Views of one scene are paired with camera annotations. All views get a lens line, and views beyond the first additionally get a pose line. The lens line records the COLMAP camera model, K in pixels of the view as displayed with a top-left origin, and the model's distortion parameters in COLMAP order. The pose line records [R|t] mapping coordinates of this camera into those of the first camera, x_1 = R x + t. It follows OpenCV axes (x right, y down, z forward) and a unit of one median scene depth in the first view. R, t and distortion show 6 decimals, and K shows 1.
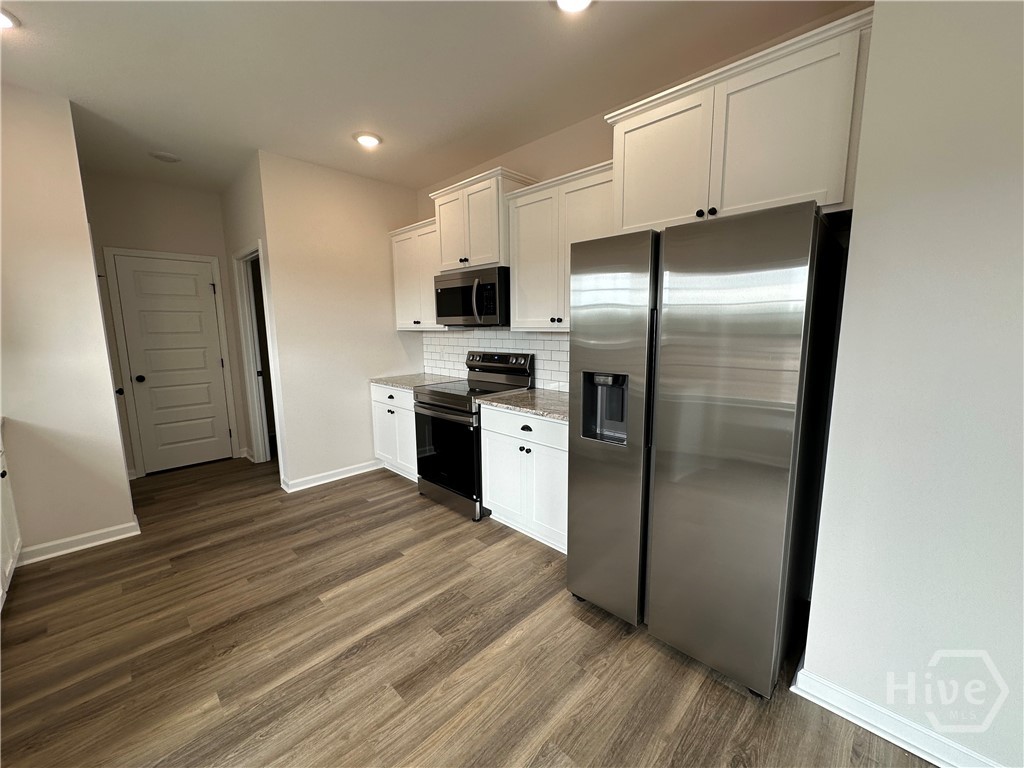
lens RADIAL K [[401.9, 0, 512.0], [0, 401.9, 384.0], [0, 0, 1]] dist [-0.000080, 0.000352]
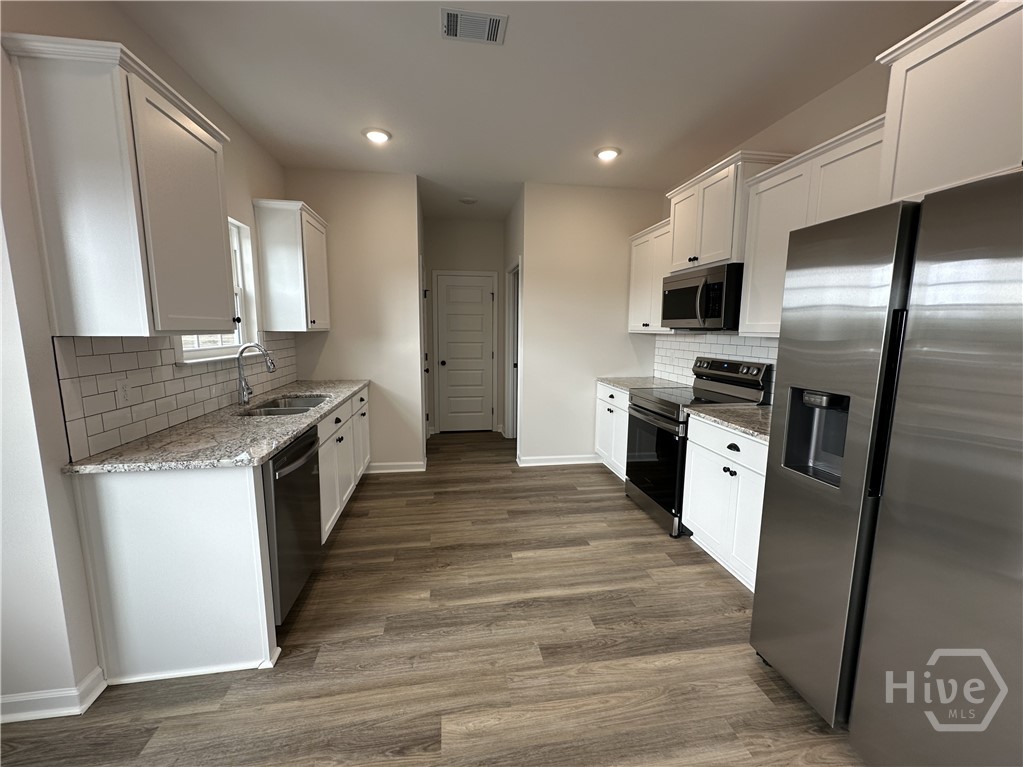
lens RADIAL K [[401.5, 0, 511.5], [0, 401.5, 383.5], [0, 0, 1]] dist [-0.000080, 0.000352]
pose [[0.812155, 0.095847, -0.575515, 0.127382], [-0.100052, 0.994681, 0.024464, -0.000729], [0.574799, 0.037713, 0.817425, 0.003872]]
